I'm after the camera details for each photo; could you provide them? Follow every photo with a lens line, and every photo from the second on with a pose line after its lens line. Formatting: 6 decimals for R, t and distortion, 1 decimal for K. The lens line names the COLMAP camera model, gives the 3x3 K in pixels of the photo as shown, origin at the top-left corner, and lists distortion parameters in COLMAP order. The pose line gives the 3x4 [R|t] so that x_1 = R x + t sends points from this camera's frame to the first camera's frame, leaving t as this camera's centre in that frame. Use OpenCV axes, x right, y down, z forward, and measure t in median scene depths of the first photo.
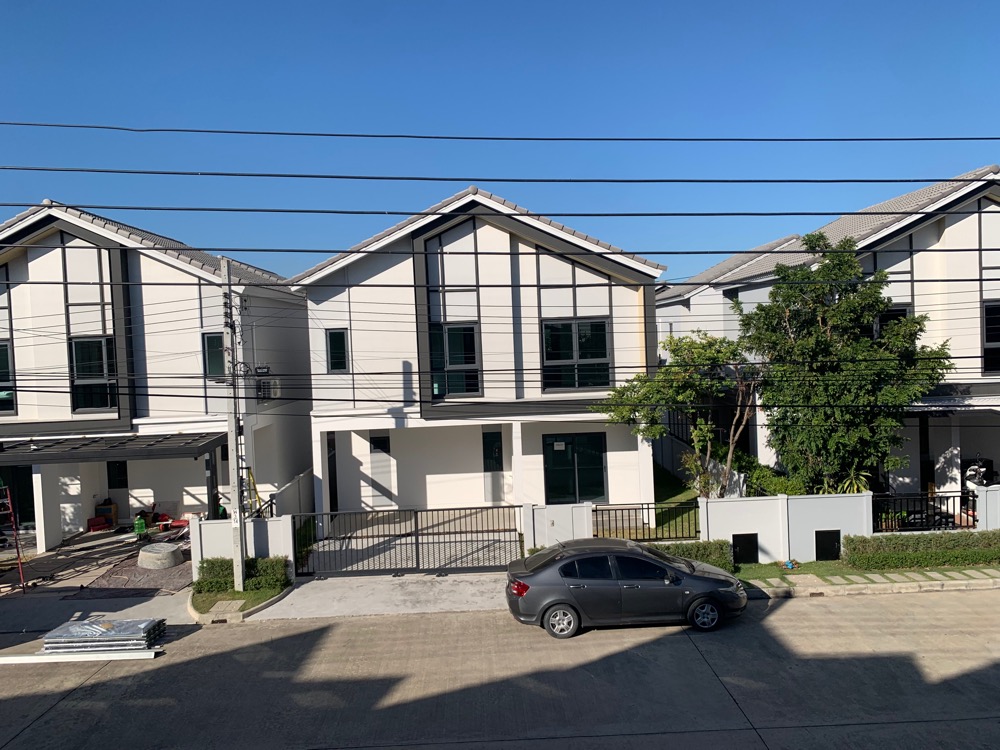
lens RADIAL K [[752.6, 0, 503.2], [0, 752.6, 369.4], [0, 0, 1]] dist [0.020093, -0.028955]
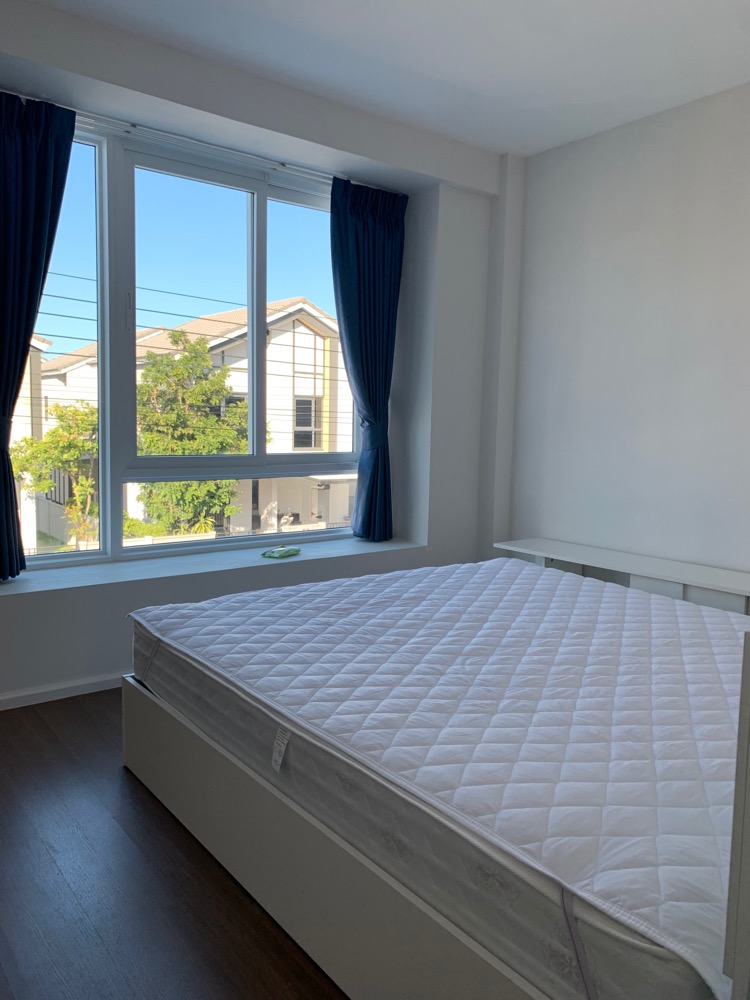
lens RADIAL K [[752.6, 0, 382.8], [0, 752.6, 497.2], [0, 0, 1]] dist [0.020093, -0.028955]
pose [[0.791210, -0.004183, 0.611530, -0.087941], [-0.030230, 0.998487, 0.045943, 0.030531], [-0.610796, -0.054837, 0.789887, -0.221050]]
